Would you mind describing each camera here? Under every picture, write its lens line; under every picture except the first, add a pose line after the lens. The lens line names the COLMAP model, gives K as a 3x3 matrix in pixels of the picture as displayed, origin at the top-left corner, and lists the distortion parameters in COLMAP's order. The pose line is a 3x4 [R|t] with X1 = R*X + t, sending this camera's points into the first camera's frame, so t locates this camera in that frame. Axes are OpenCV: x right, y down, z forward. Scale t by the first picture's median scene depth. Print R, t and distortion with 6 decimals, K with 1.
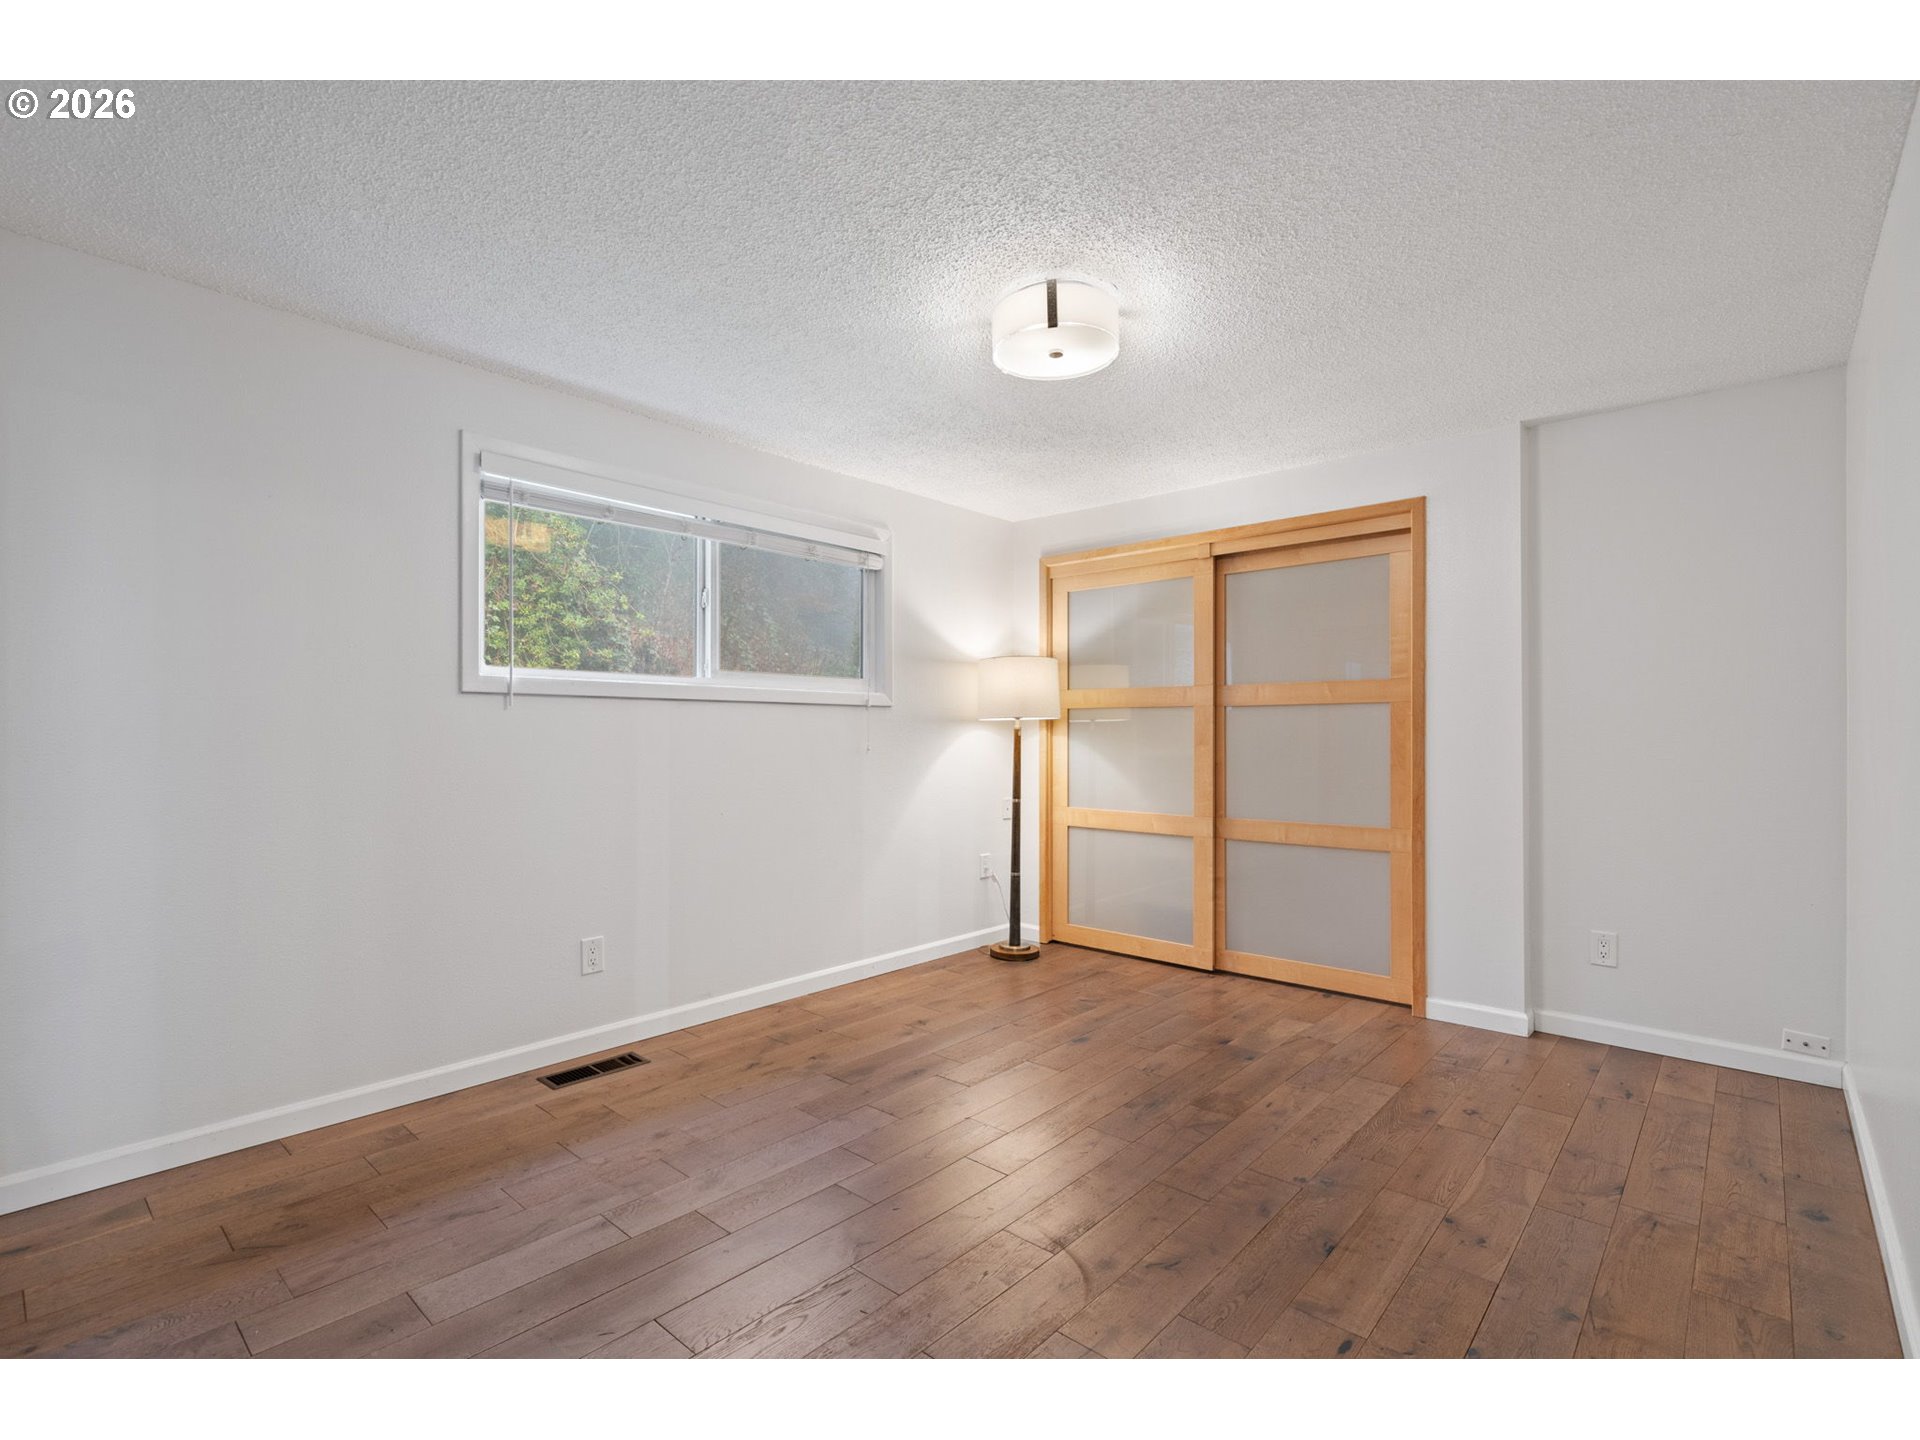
lens RADIAL K [[878.2, 0, 955.5], [0, 878.2, 730.8], [0, 0, 1]] dist [-0.001445, -0.000681]
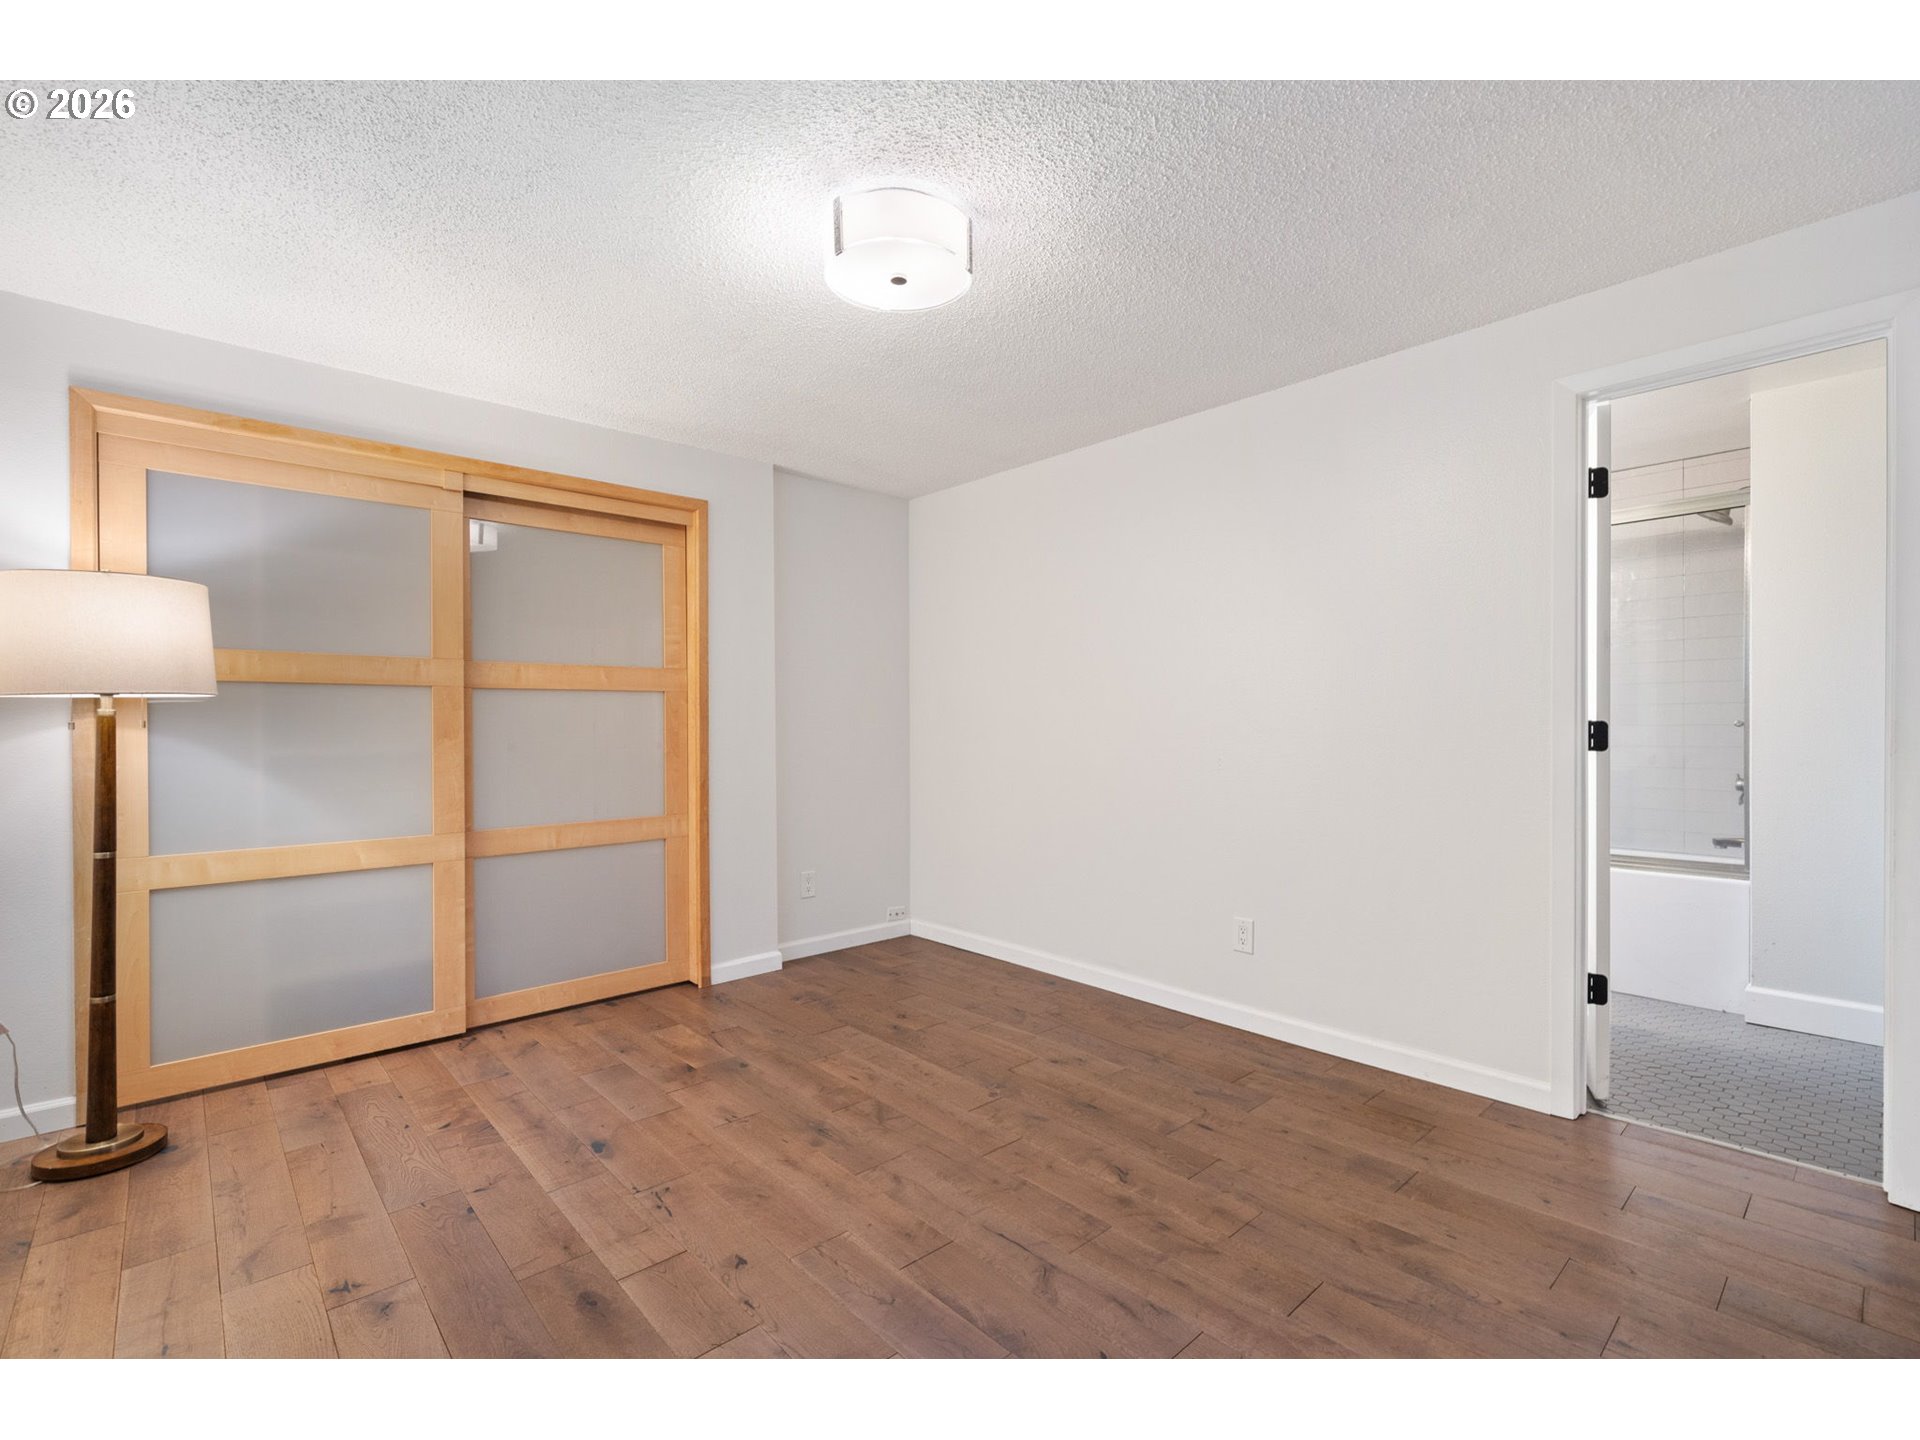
lens RADIAL K [[878.2, 0, 959.5], [0, 878.2, 724.5], [0, 0, 1]] dist [-0.001445, -0.000681]
pose [[0.096641, -0.004213, 0.995310, -0.459723], [0.000912, 0.999991, 0.004144, 0.001985], [-0.995319, 0.000507, 0.096644, 0.536060]]
